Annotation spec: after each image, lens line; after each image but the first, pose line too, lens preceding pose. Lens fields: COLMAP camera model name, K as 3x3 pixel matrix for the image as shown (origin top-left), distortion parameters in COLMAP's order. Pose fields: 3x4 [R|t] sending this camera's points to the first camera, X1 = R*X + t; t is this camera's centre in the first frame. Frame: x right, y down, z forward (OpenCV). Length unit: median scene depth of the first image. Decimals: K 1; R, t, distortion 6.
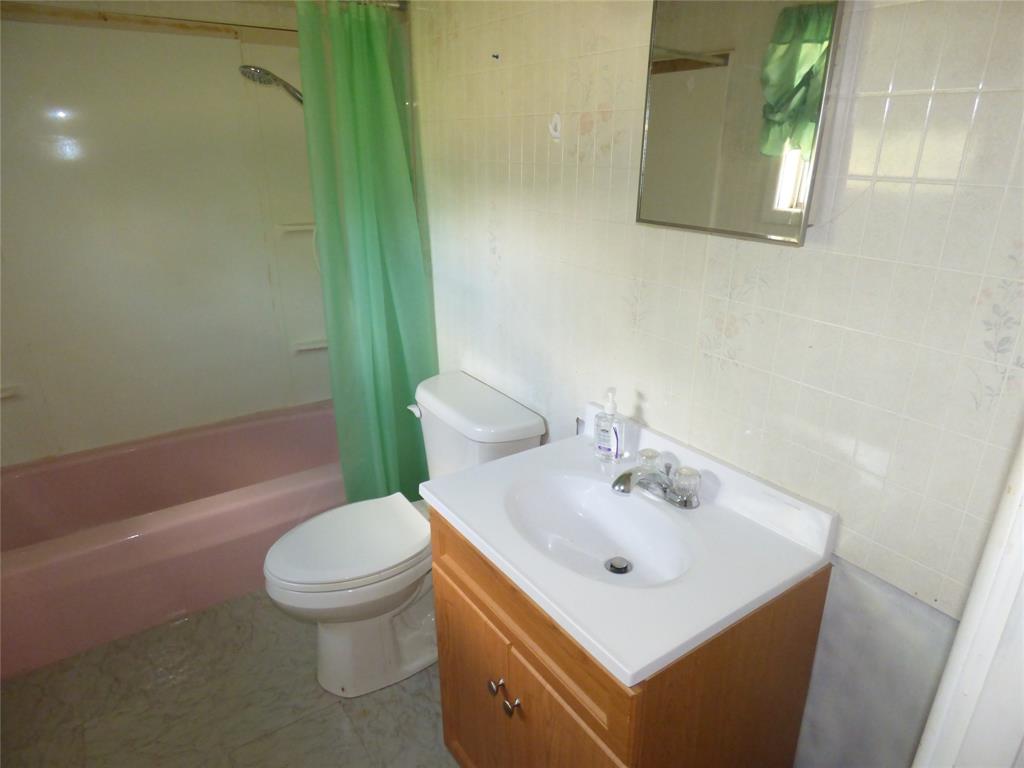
lens RADIAL K [[627.4, 0, 510.2], [0, 627.4, 383.1], [0, 0, 1]] dist [-0.007347, 0.005131]
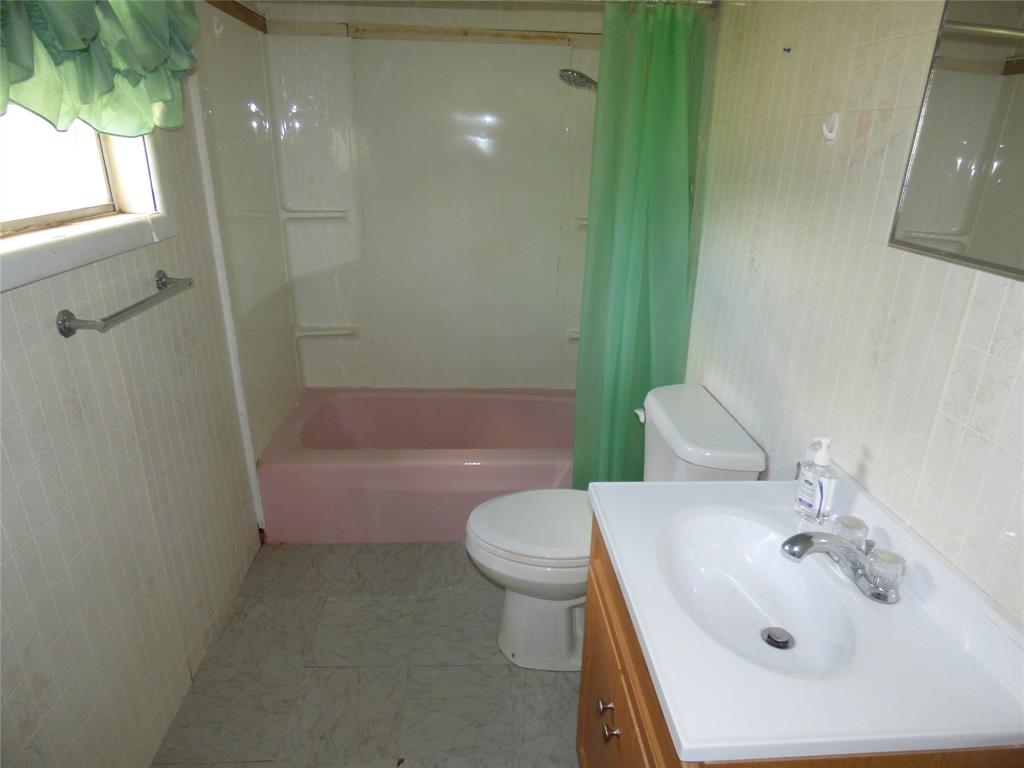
lens RADIAL K [[627.4, 0, 513.0], [0, 627.4, 383.0], [0, 0, 1]] dist [-0.007347, 0.005131]
pose [[0.859551, 0.201872, -0.469489, 0.156247], [-0.204705, 0.977759, 0.045640, -0.011070], [0.468260, 0.056877, 0.881758, 0.044504]]
